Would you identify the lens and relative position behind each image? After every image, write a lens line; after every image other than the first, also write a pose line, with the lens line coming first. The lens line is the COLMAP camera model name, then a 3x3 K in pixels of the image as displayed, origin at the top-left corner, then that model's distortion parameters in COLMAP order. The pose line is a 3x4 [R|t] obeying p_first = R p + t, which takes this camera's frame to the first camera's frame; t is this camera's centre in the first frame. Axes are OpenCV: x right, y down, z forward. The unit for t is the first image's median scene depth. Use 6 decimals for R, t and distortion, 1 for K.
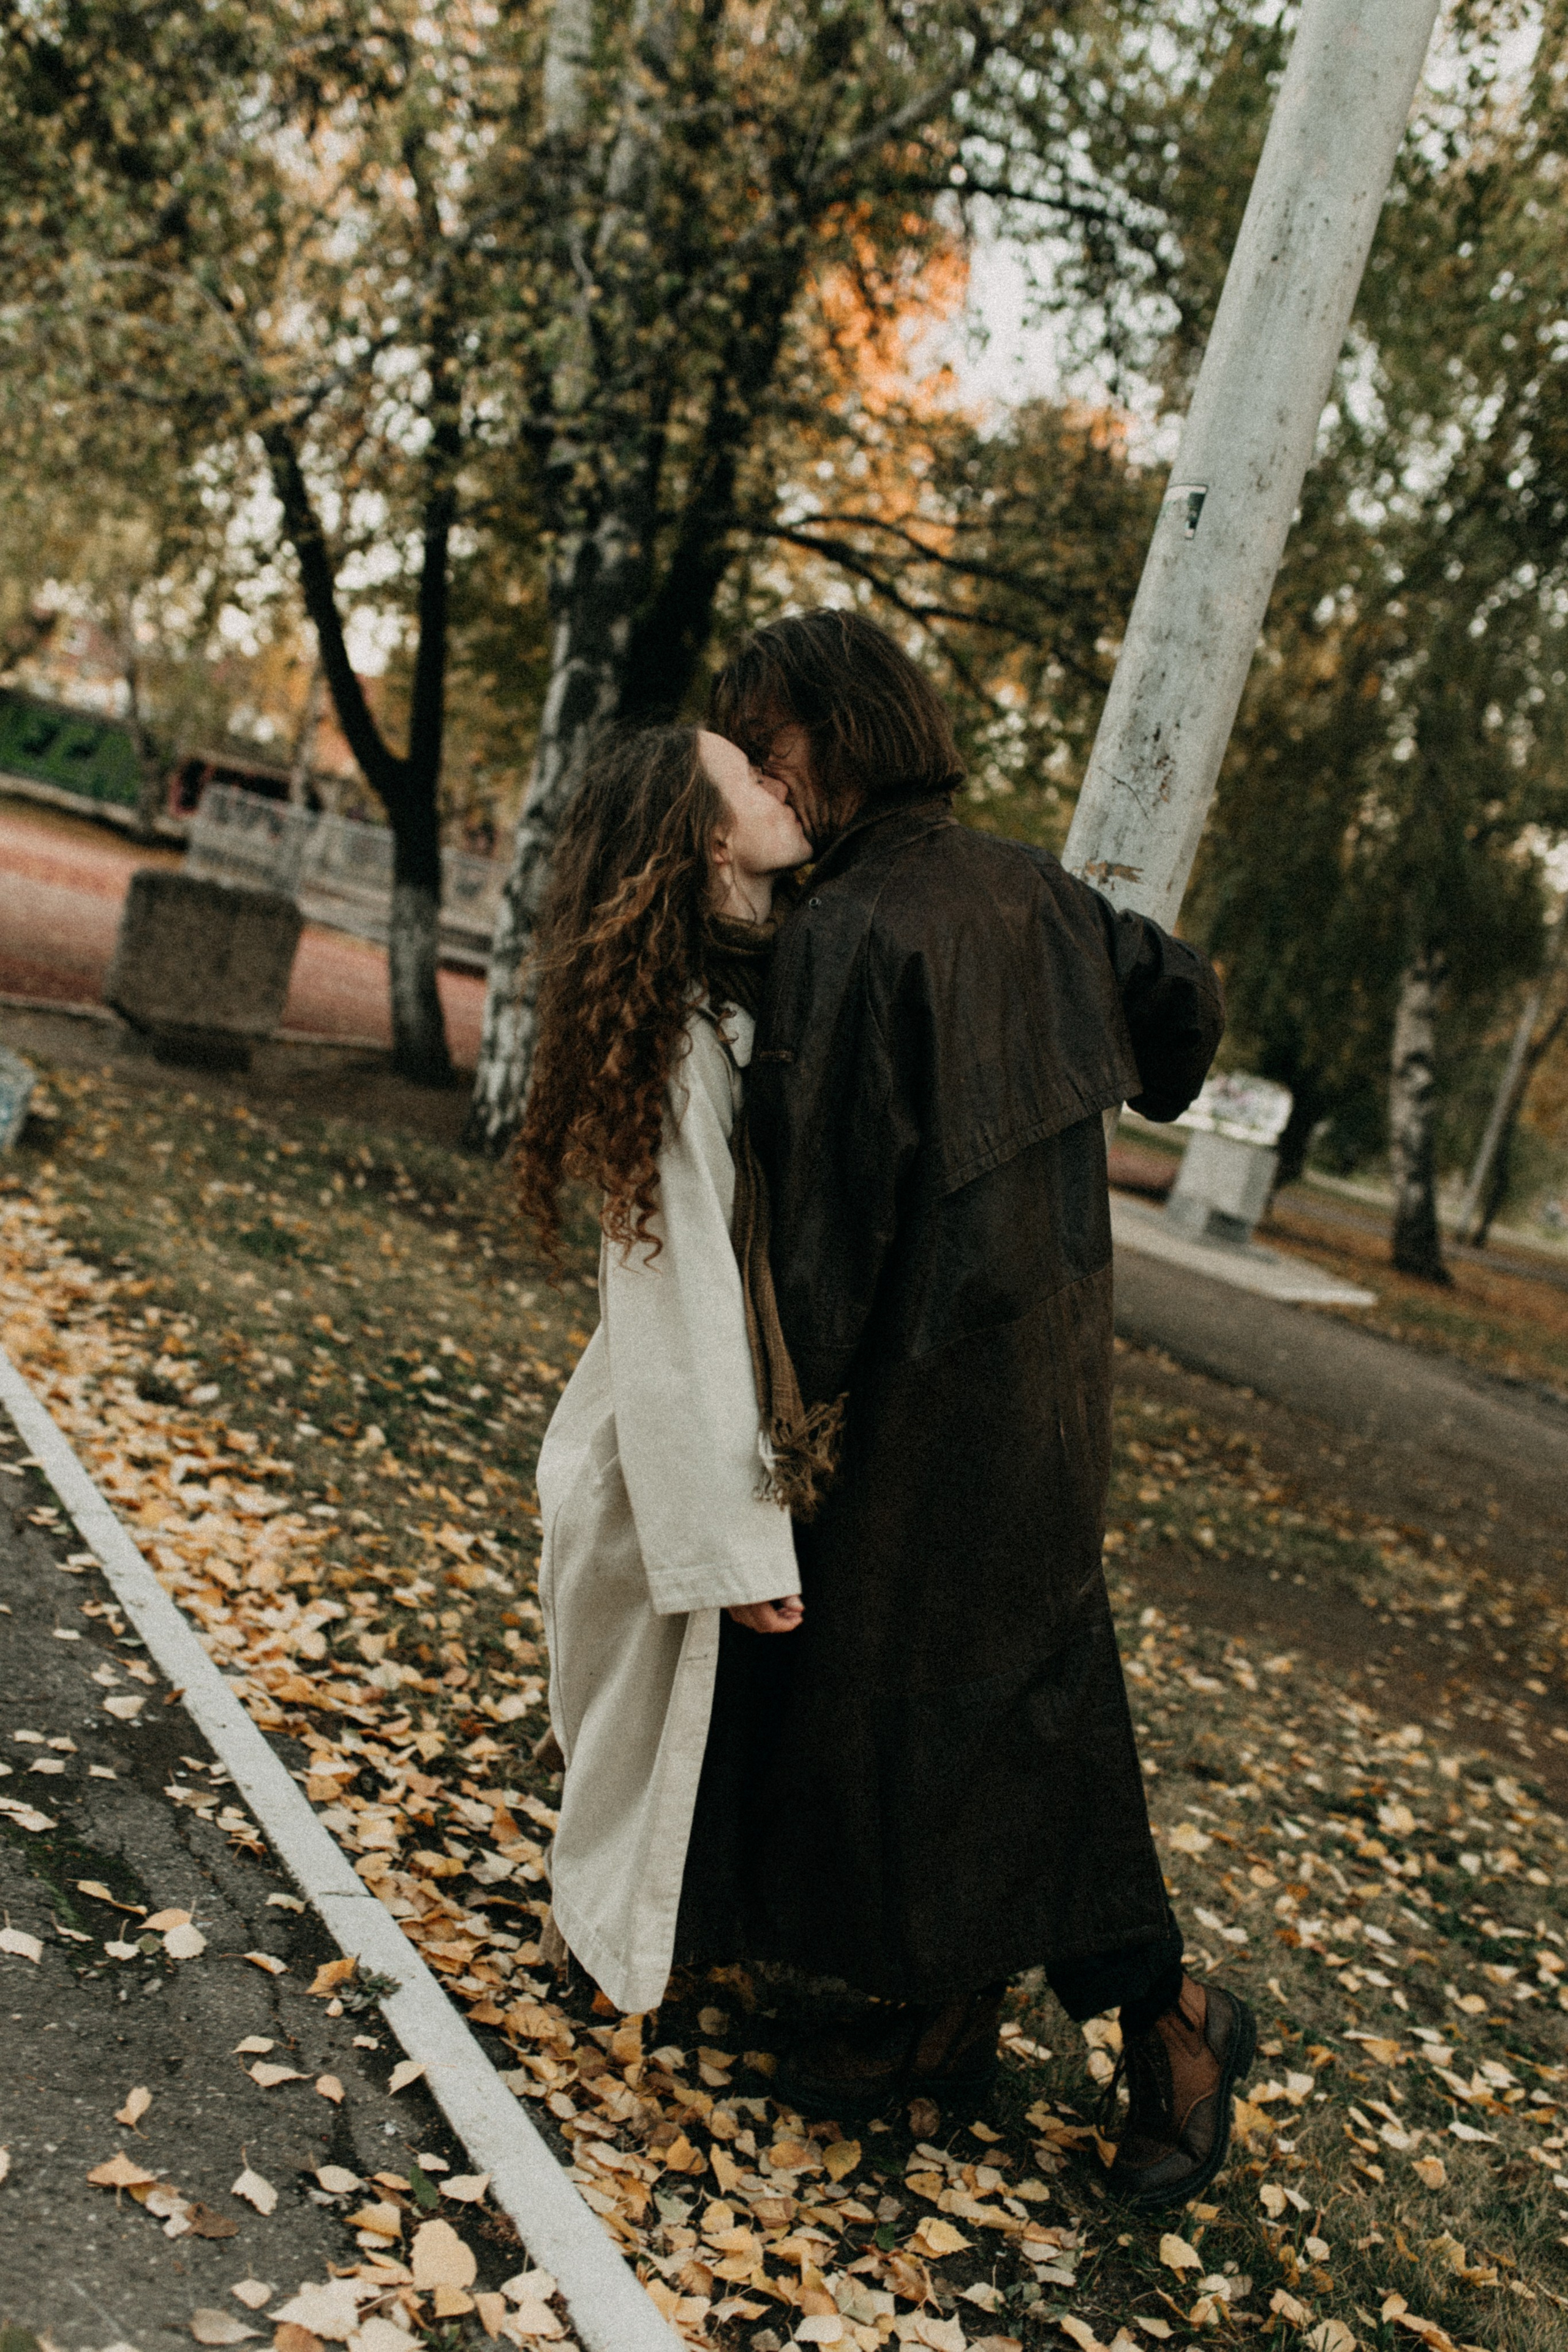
lens RADIAL K [[2354.0, 0, 836.1], [0, 2354.0, 1174.5], [0, 0, 1]] dist [0.009639, 0.013228]
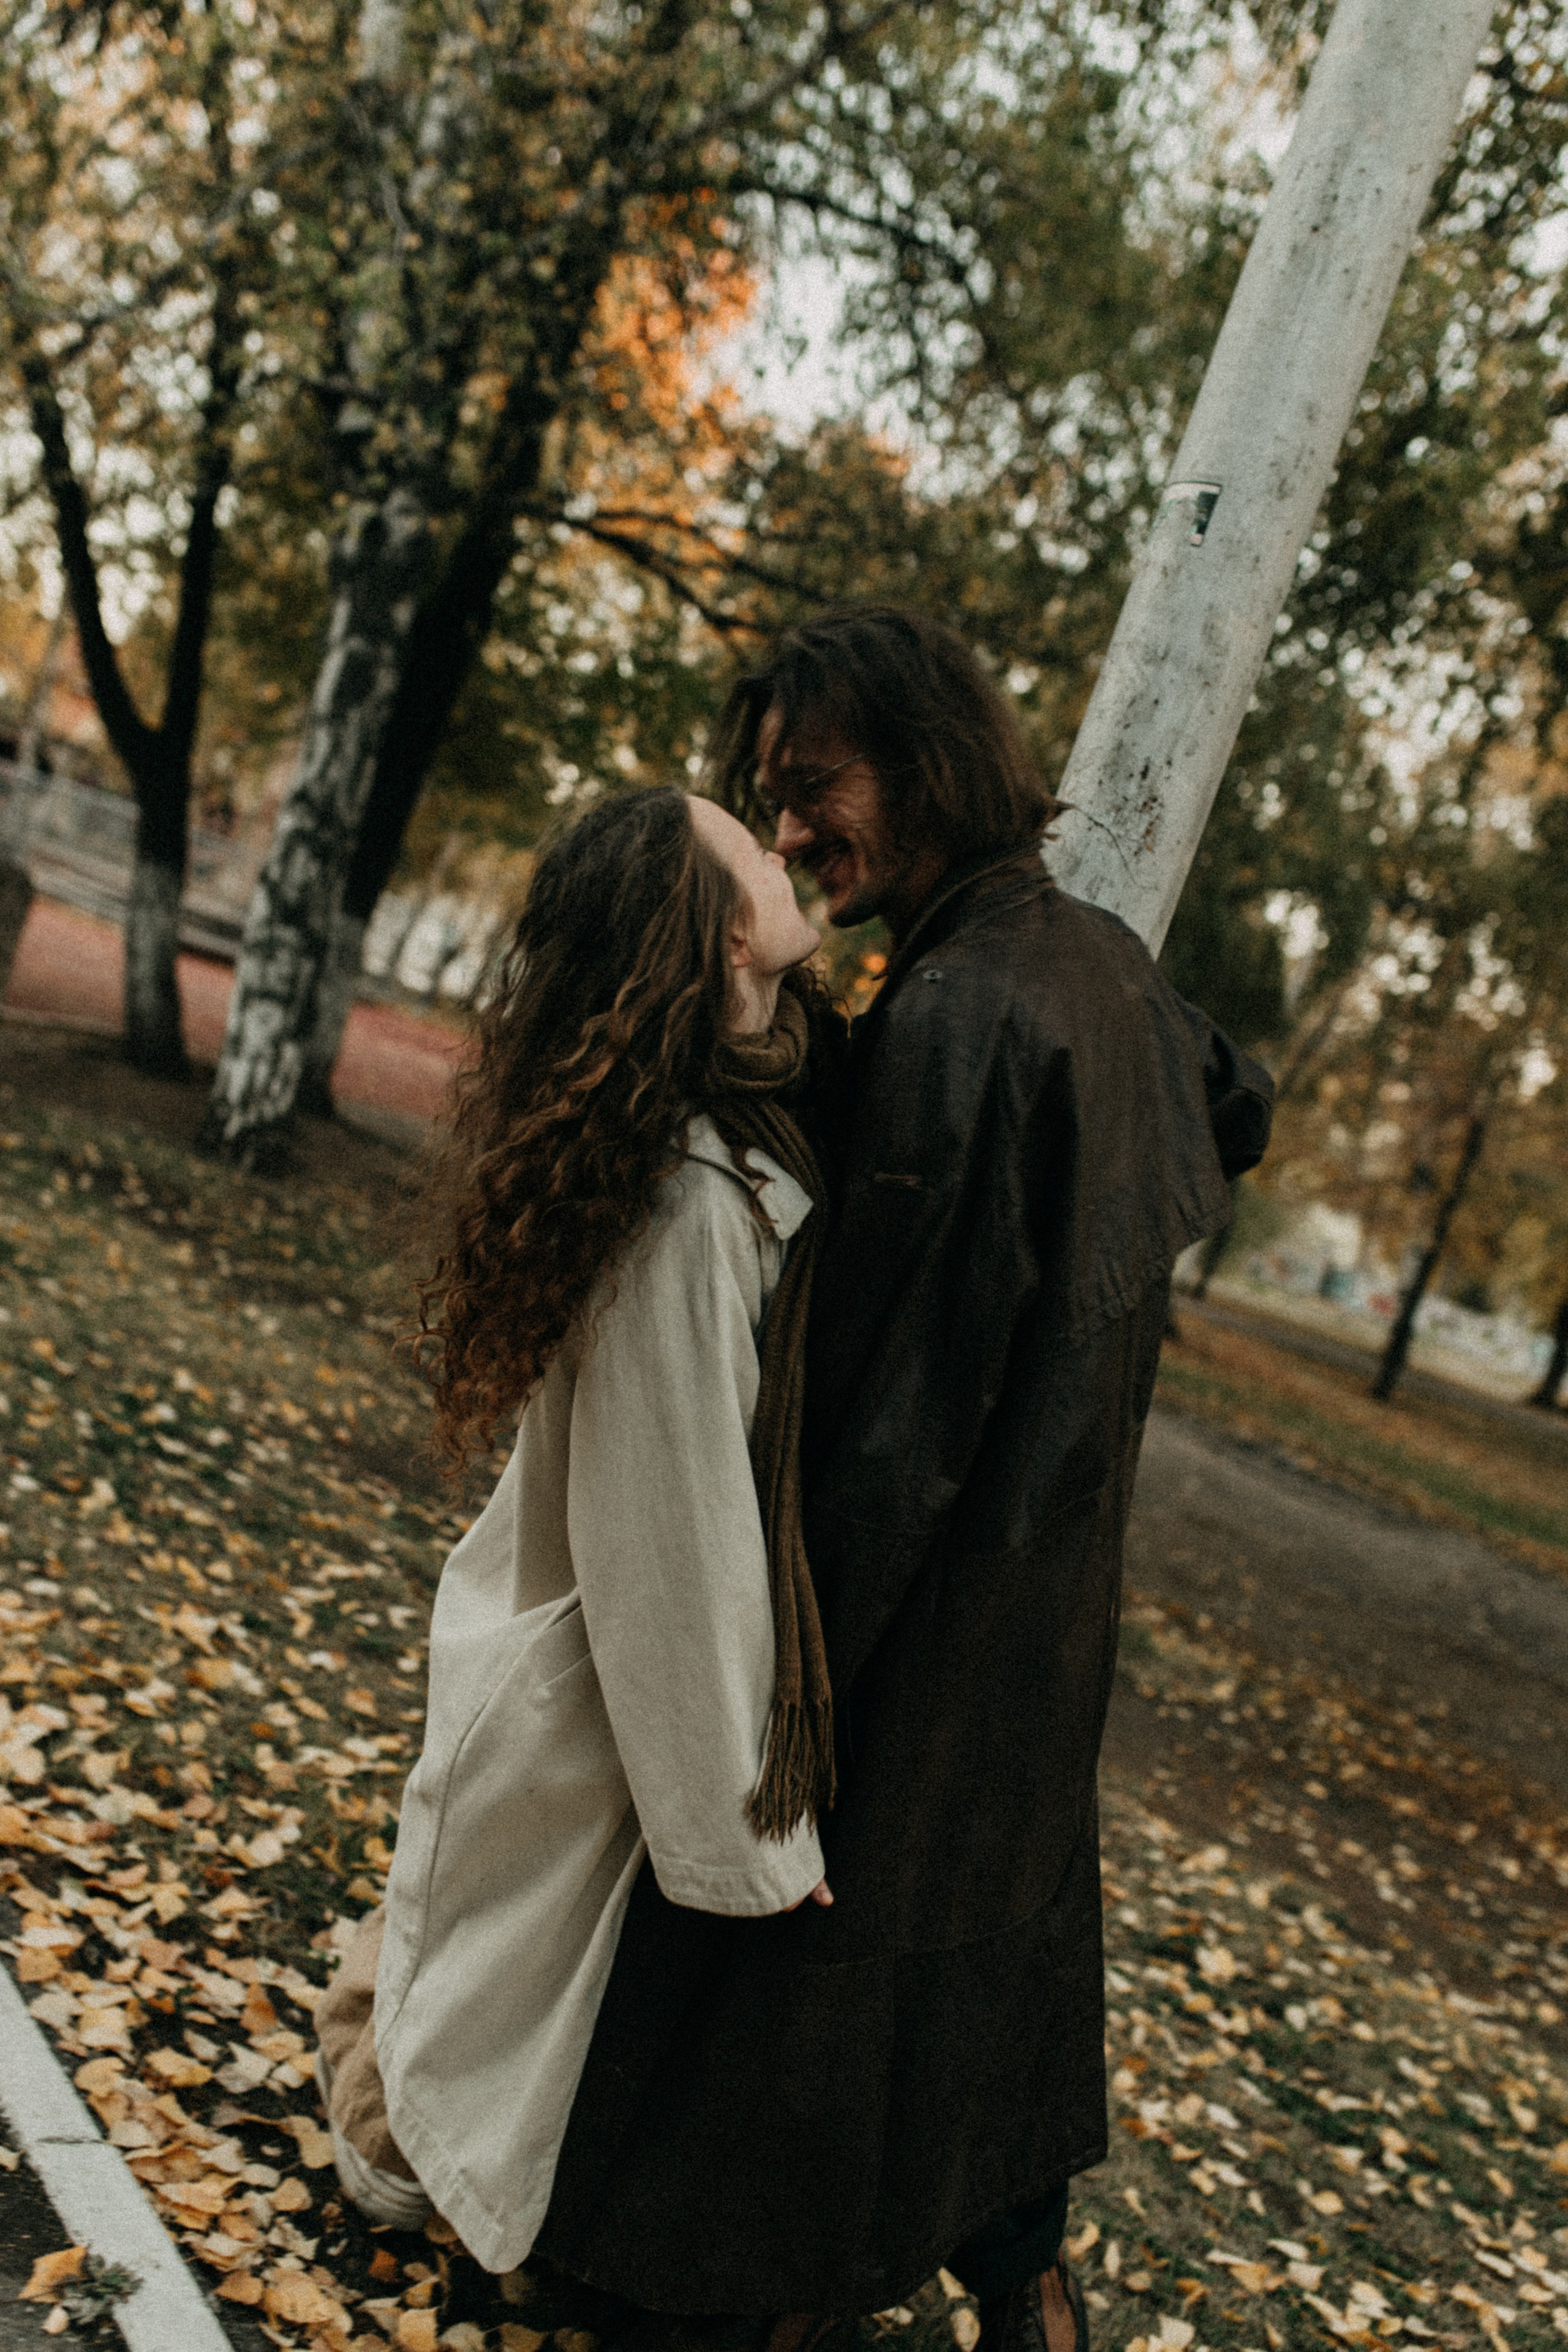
lens RADIAL K [[2348.1, 0, 842.1], [0, 2348.1, 1183.4], [0, 0, 1]] dist [0.004635, 0.017619]
pose [[0.990648, 0.063514, 0.120757, -0.035702], [-0.063077, 0.997981, -0.007439, -0.014296], [-0.120986, -0.000247, 0.992654, 0.096859]]
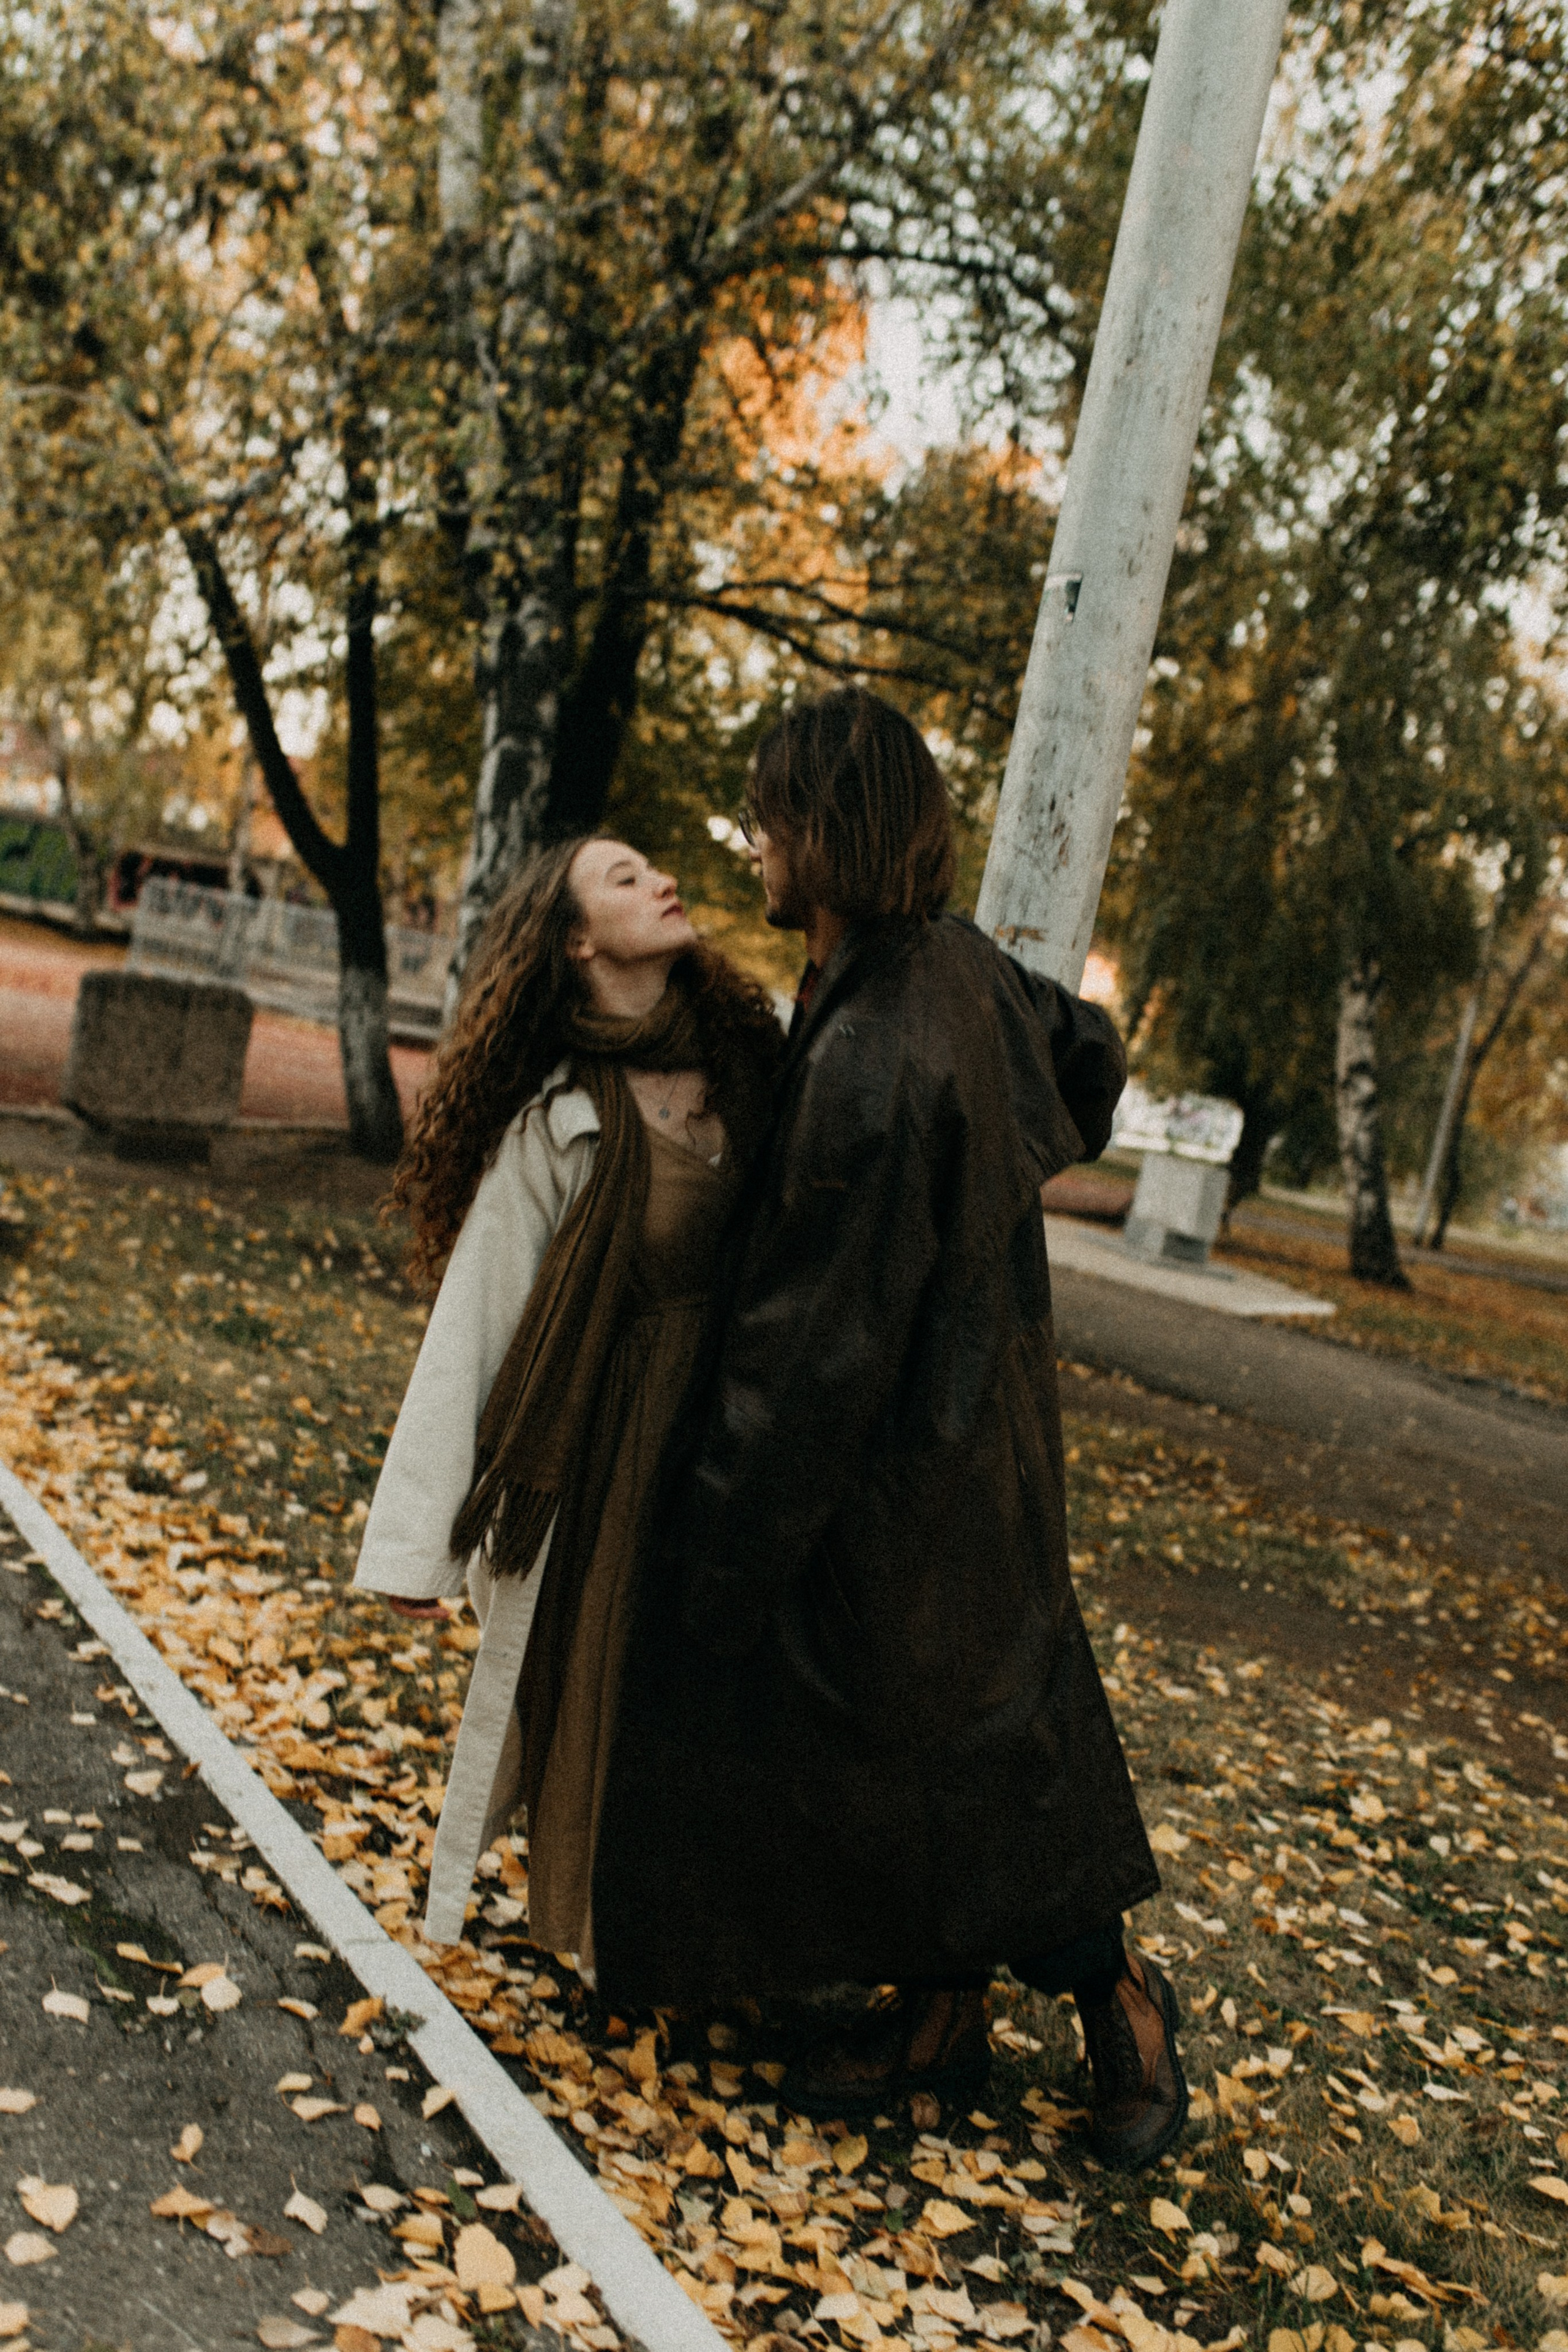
lens RADIAL K [[2353.0, 0, 848.6], [0, 2353.0, 1163.3], [0, 0, 1]] dist [0.008607, 0.020002]
pose [[0.997422, -0.068017, 0.022869, 0.004087], [0.068533, 0.997392, -0.022623, -0.002942], [-0.021270, 0.024132, 0.999482, -0.040240]]
